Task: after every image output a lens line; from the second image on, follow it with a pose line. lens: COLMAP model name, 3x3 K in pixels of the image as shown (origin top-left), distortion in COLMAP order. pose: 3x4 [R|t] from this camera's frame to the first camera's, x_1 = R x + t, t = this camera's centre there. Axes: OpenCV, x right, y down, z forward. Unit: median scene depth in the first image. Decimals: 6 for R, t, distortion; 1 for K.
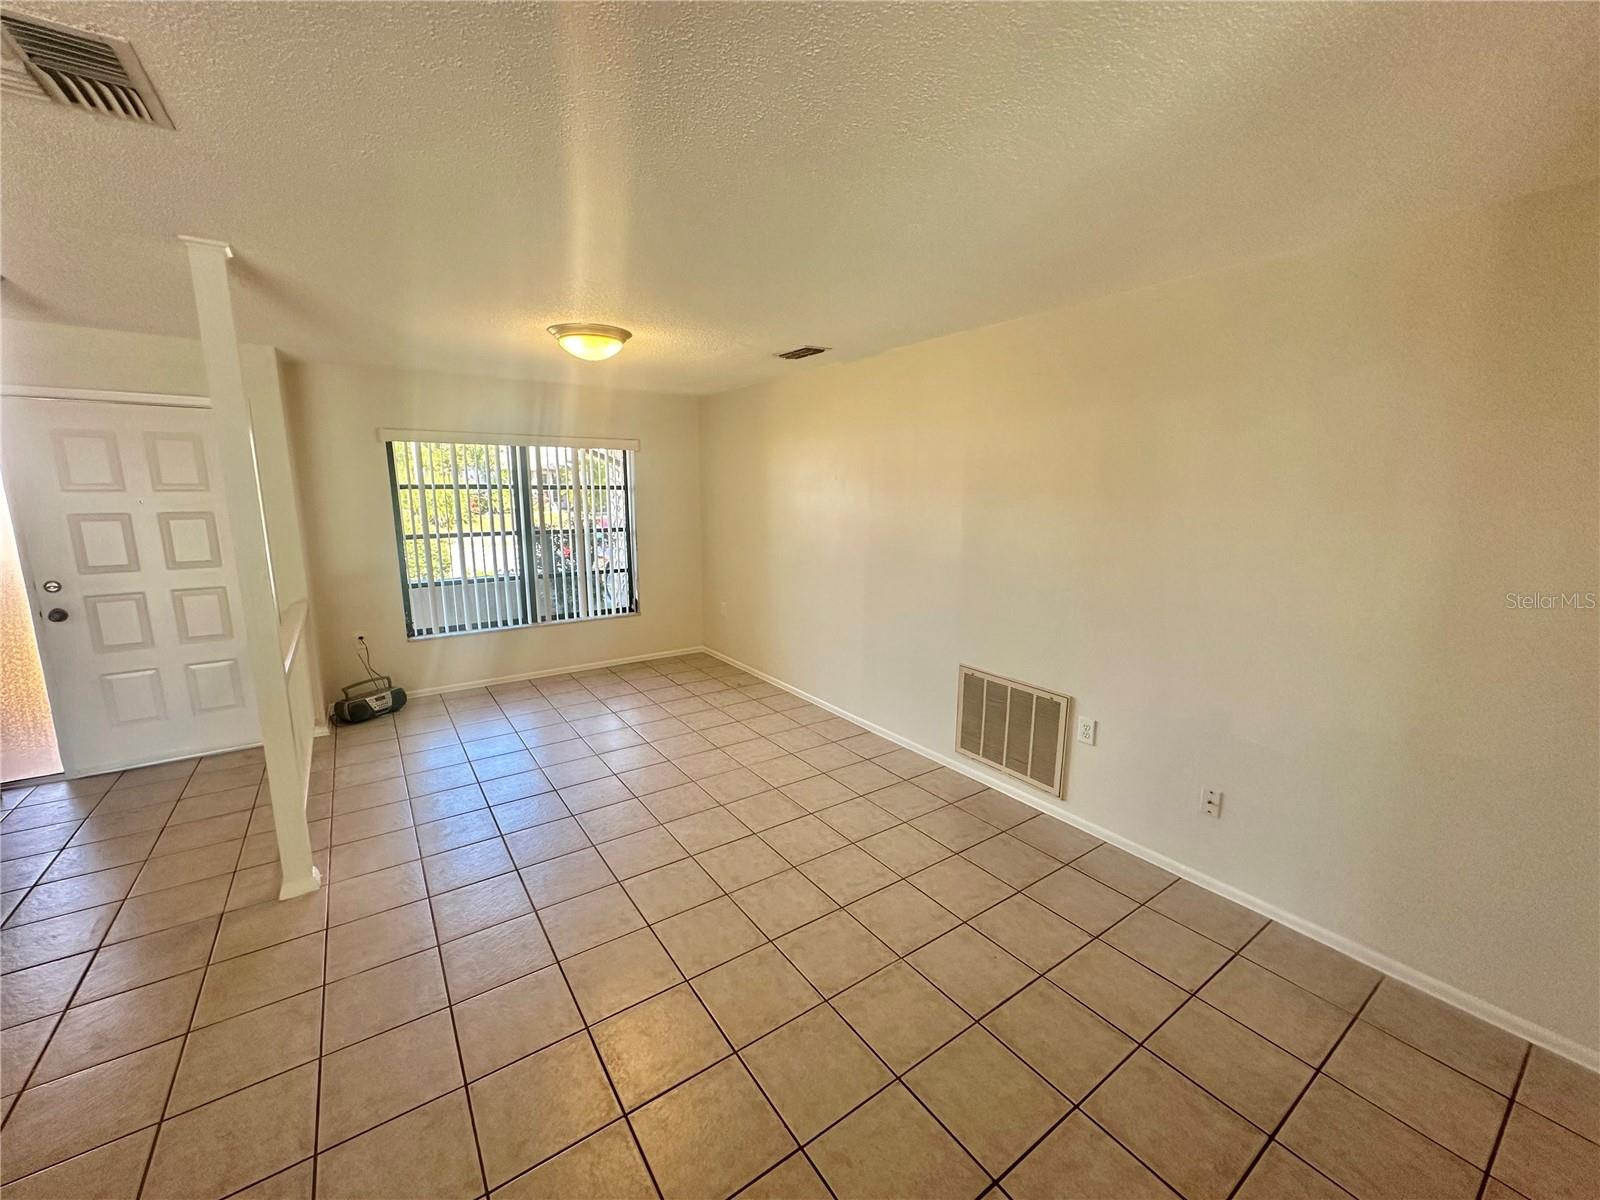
lens RADIAL K [[634.9, 0, 800.0], [0, 634.9, 600.0], [0, 0, 1]] dist [-0.008923, -0.000179]
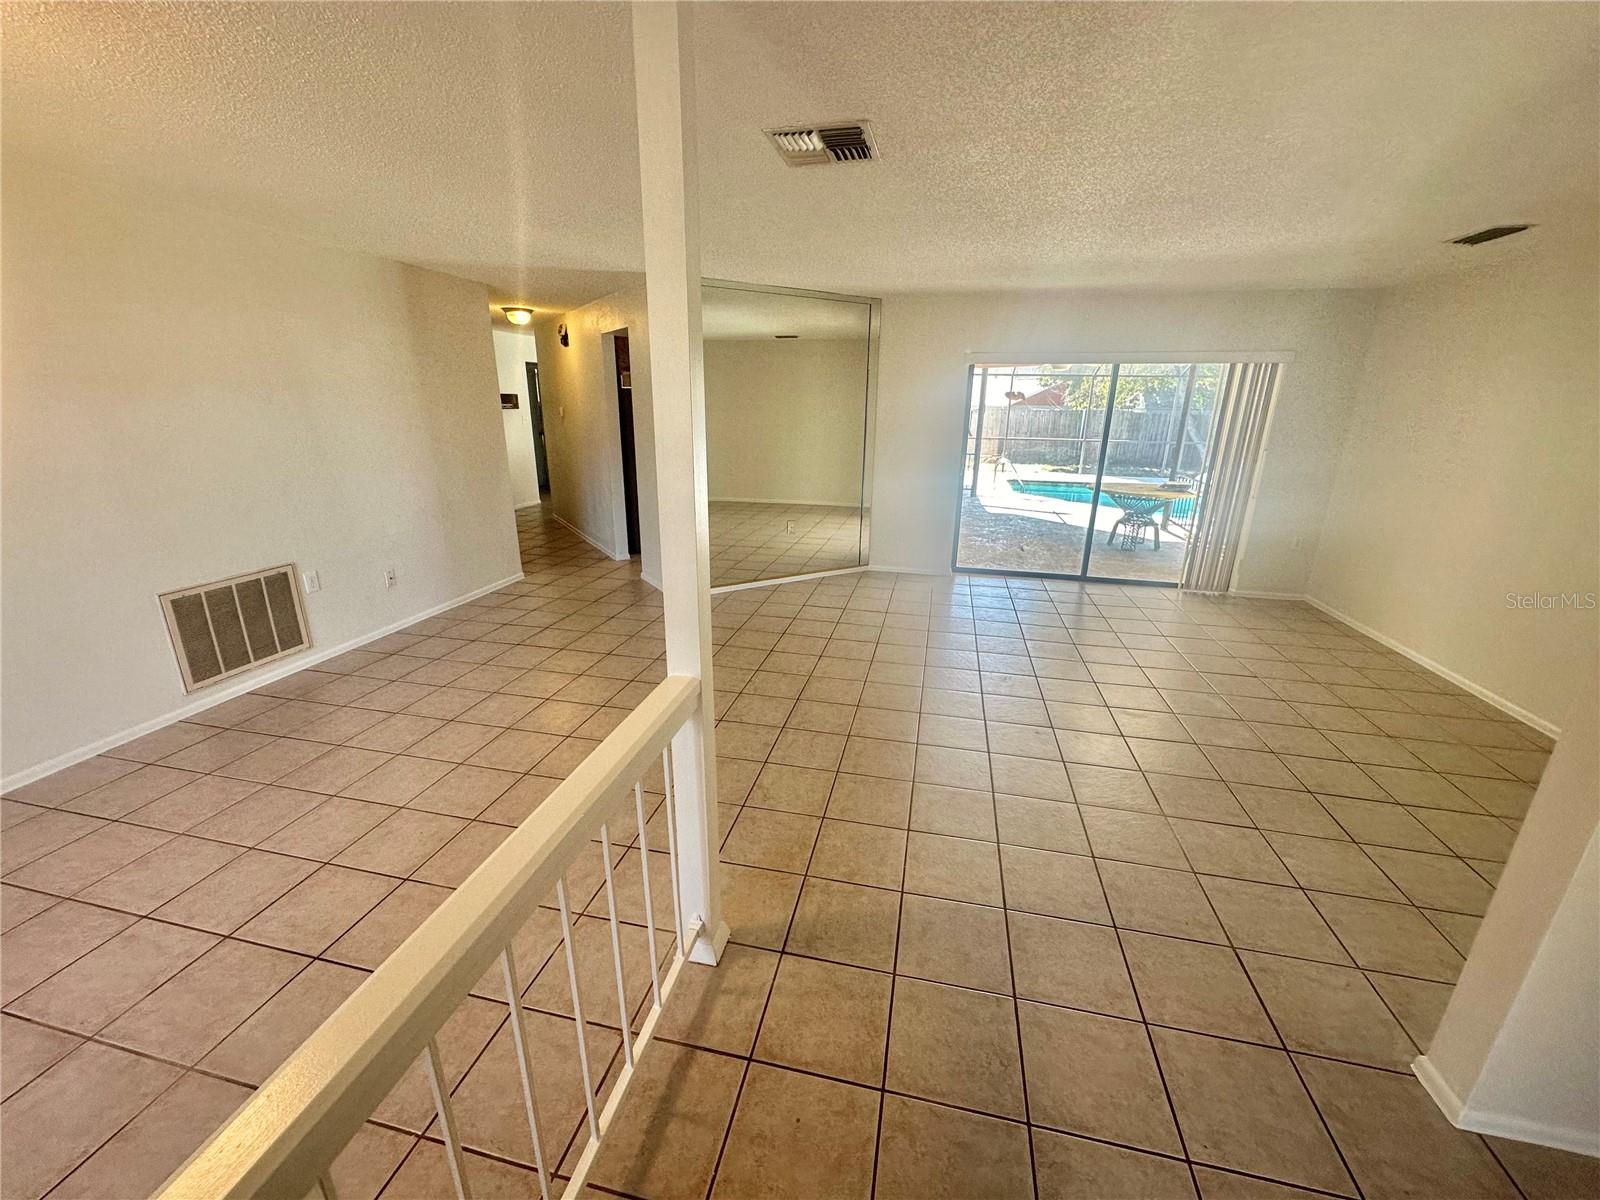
lens RADIAL K [[634.9, 0, 800.0], [0, 634.9, 600.0], [0, 0, 1]] dist [-0.008923, -0.000179]
pose [[-0.672141, -0.231200, 0.703401, -1.031180], [0.116439, 0.905172, 0.408785, -0.154363], [-0.731210, 0.356665, -0.581483, 0.958437]]
